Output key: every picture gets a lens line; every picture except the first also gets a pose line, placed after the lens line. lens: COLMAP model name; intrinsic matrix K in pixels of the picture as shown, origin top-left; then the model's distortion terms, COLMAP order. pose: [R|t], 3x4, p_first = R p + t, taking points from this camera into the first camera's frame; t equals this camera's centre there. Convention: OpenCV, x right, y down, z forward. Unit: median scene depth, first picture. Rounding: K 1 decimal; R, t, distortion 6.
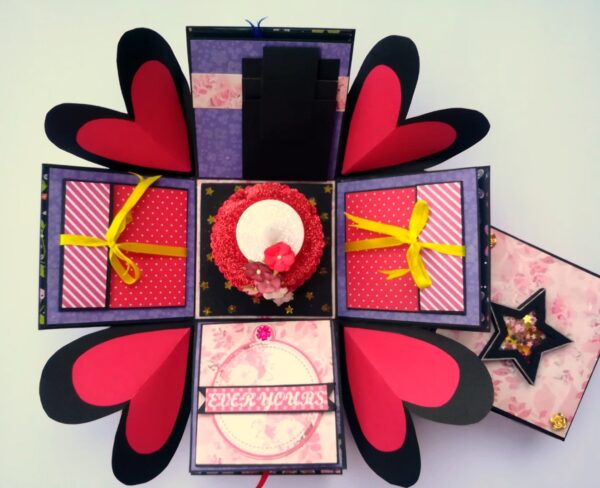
lens RADIAL K [[493.6, 0, 283.6], [0, 493.6, 243.1], [0, 0, 1]] dist [-0.007054, -0.008263]
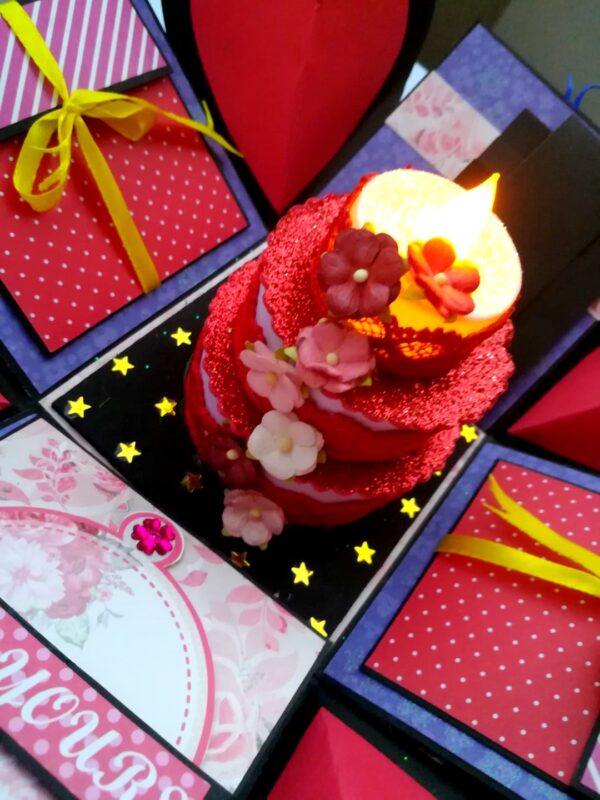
lens RADIAL K [[651.3, 0, 300.0], [0, 651.3, 400.0], [0, 0, 1]] dist [-0.090060, 0.068663]
pose [[0.738495, 0.667036, -0.098431, 0.013941], [-0.611627, 0.601276, -0.514179, 0.295889], [-0.283792, 0.439921, 0.852016, 0.562146]]
